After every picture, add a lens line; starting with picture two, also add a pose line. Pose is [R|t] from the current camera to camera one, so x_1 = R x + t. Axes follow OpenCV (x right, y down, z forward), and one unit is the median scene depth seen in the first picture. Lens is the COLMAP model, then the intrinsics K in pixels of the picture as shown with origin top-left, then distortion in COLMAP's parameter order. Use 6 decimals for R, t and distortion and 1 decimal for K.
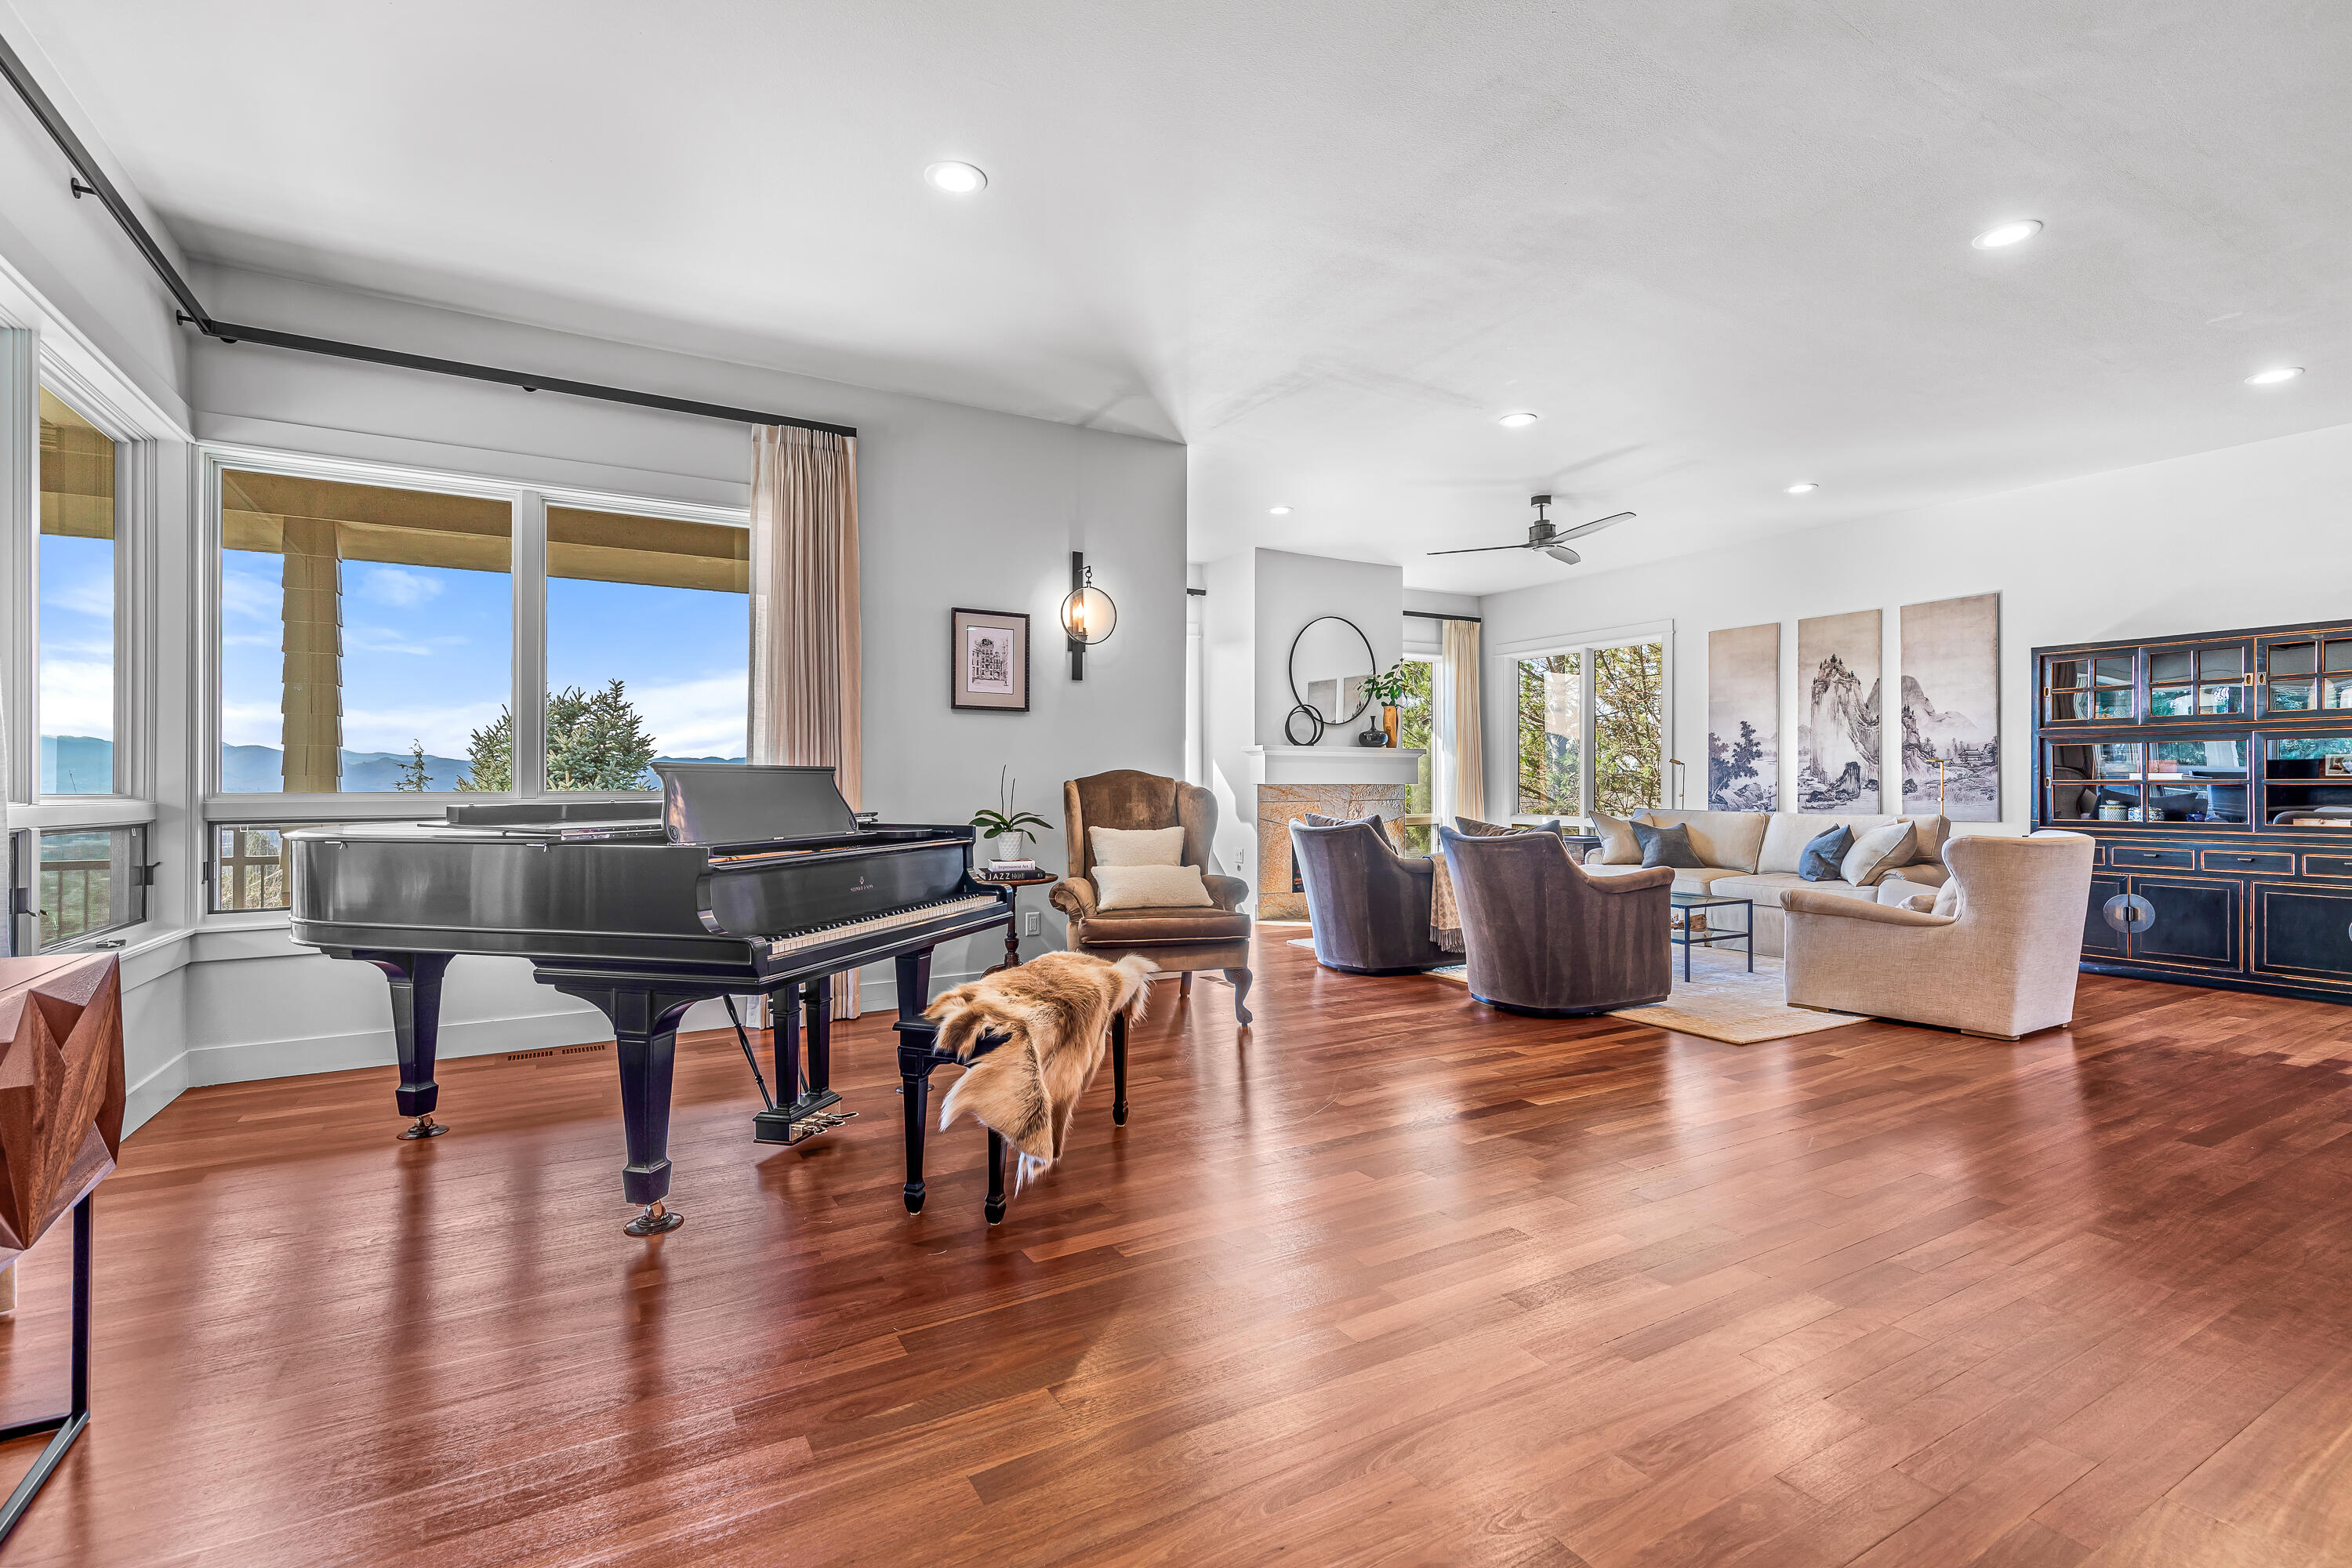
lens RADIAL K [[1071.8, 0, 1191.6], [0, 1071.8, 787.8], [0, 0, 1]] dist [0.000607, 0.000055]
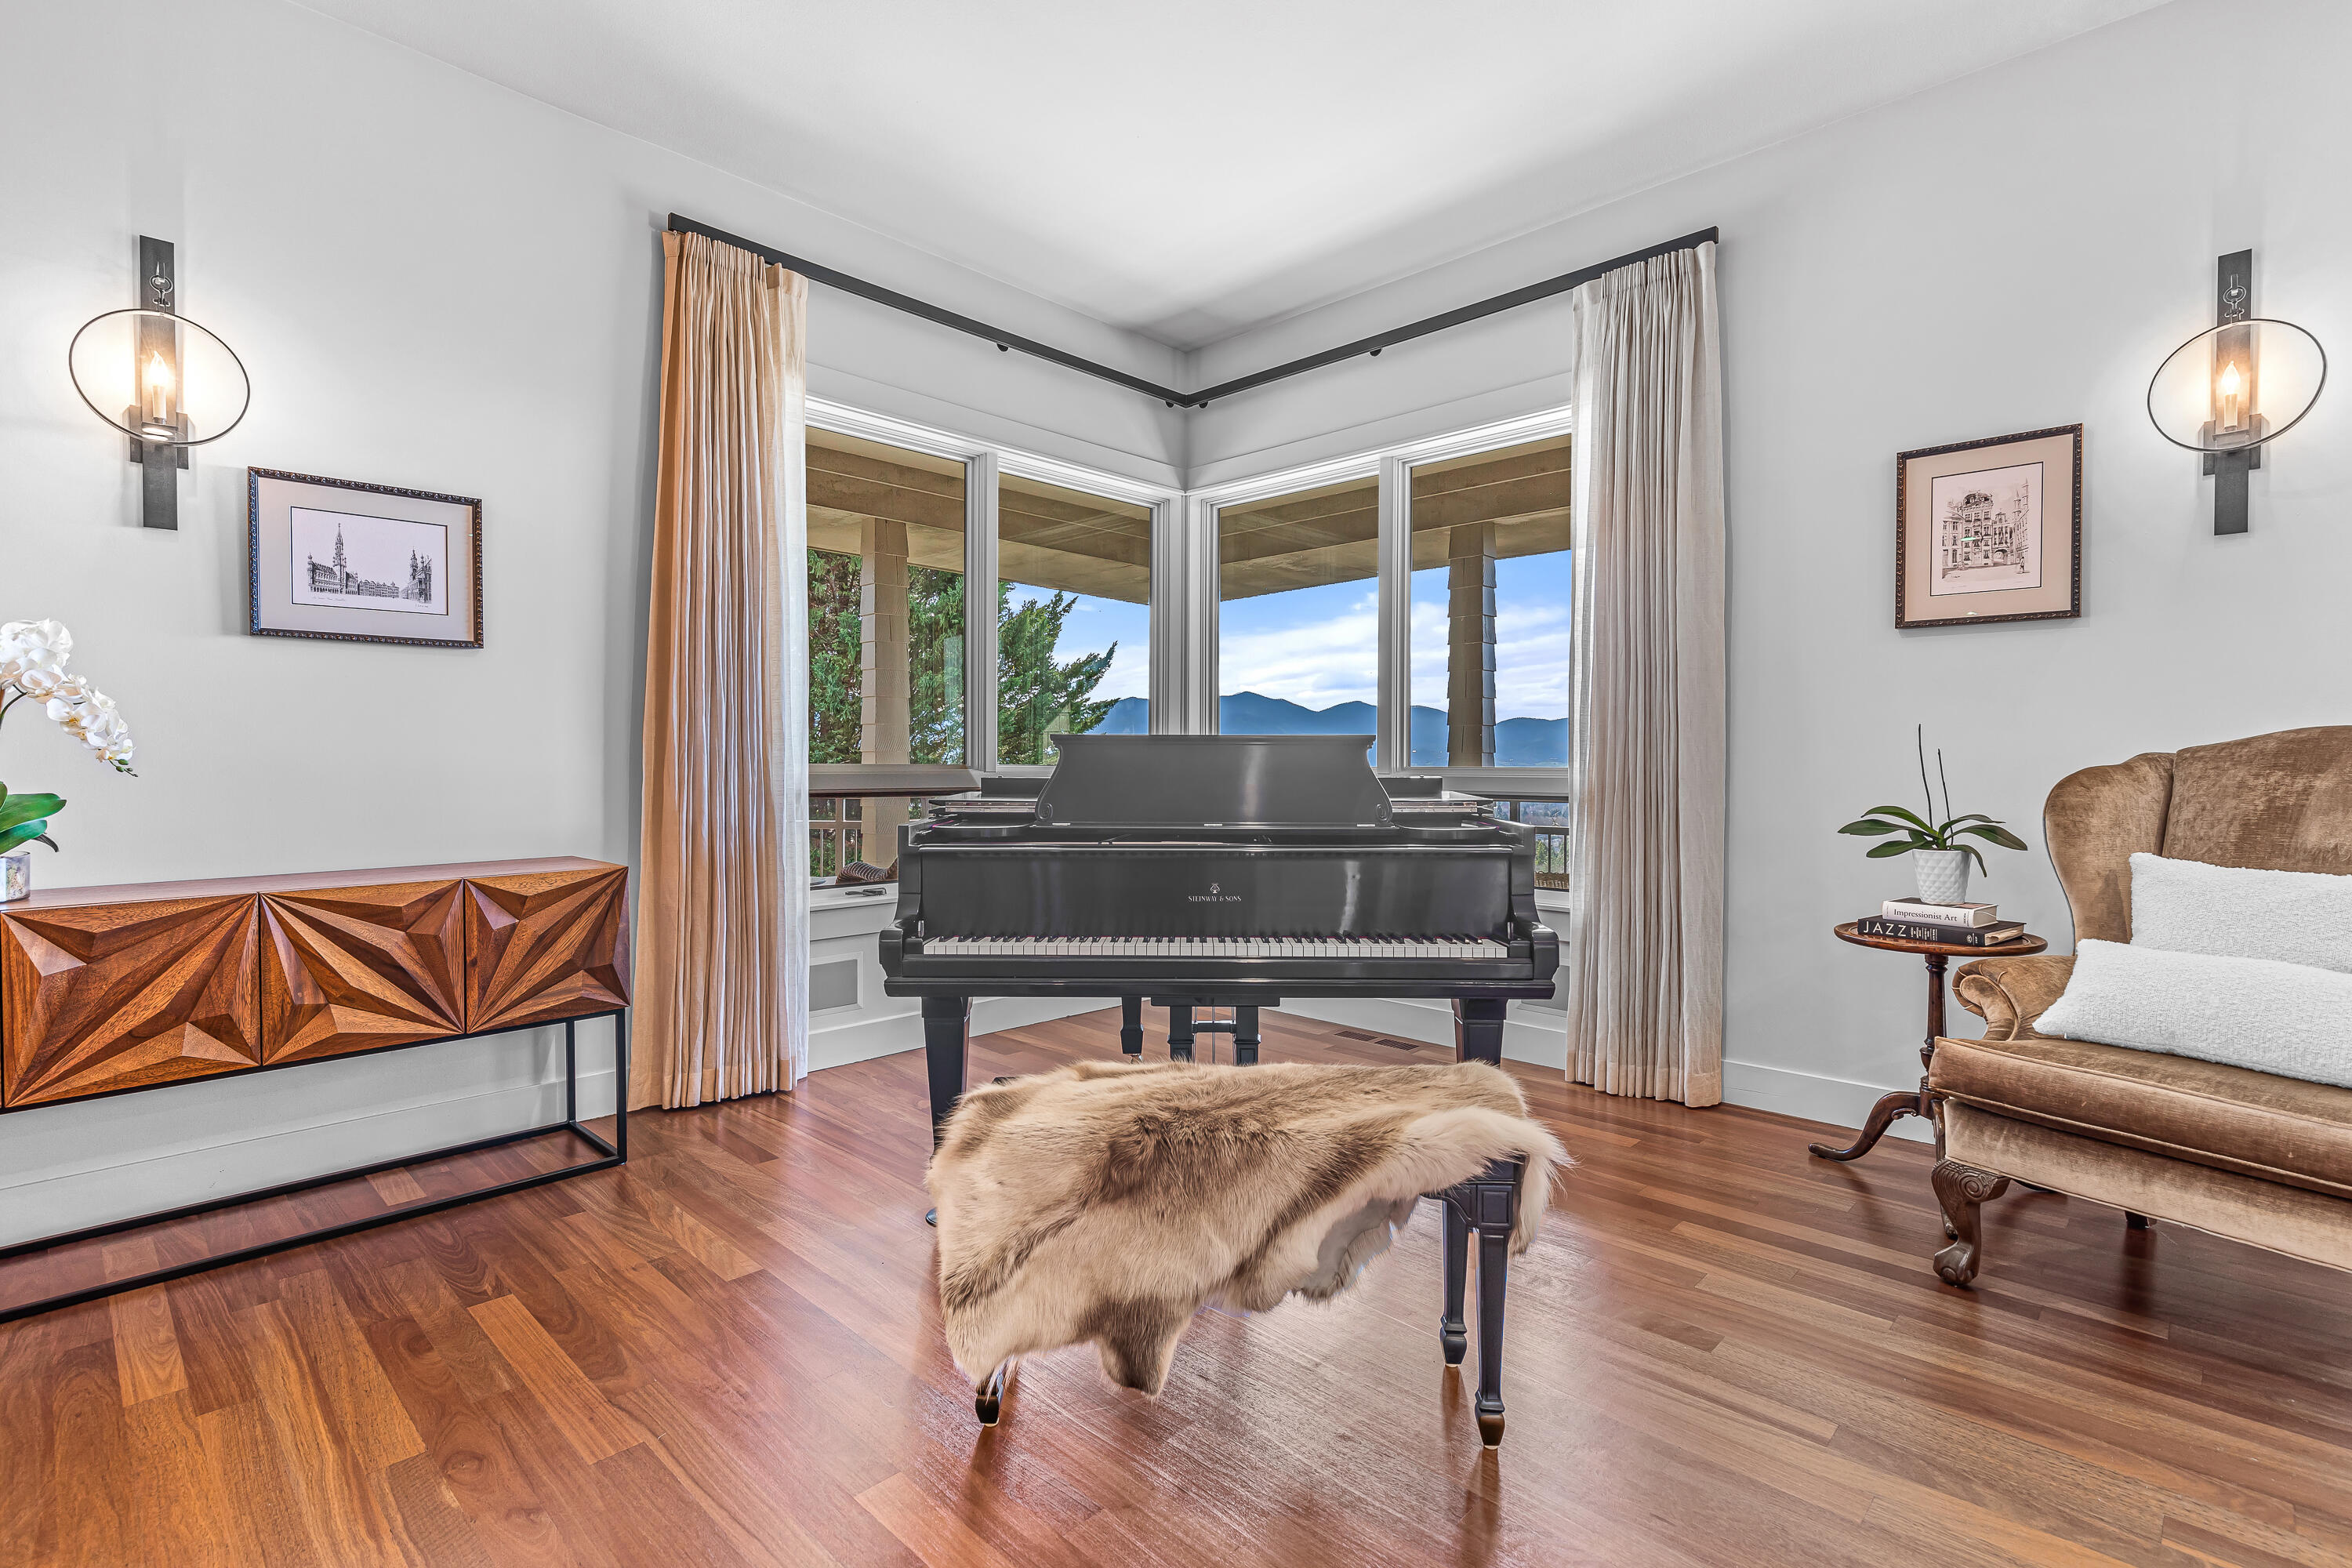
lens RADIAL K [[1081.7, 0, 1163.7], [0, 1081.7, 771.7], [0, 0, 1]] dist [-0.002241, -0.000182]
pose [[0.266608, 0.009609, -0.963757, 0.245491], [-0.006360, 0.999946, 0.008210, 0.001059], [0.963784, 0.003940, 0.266655, 0.485761]]
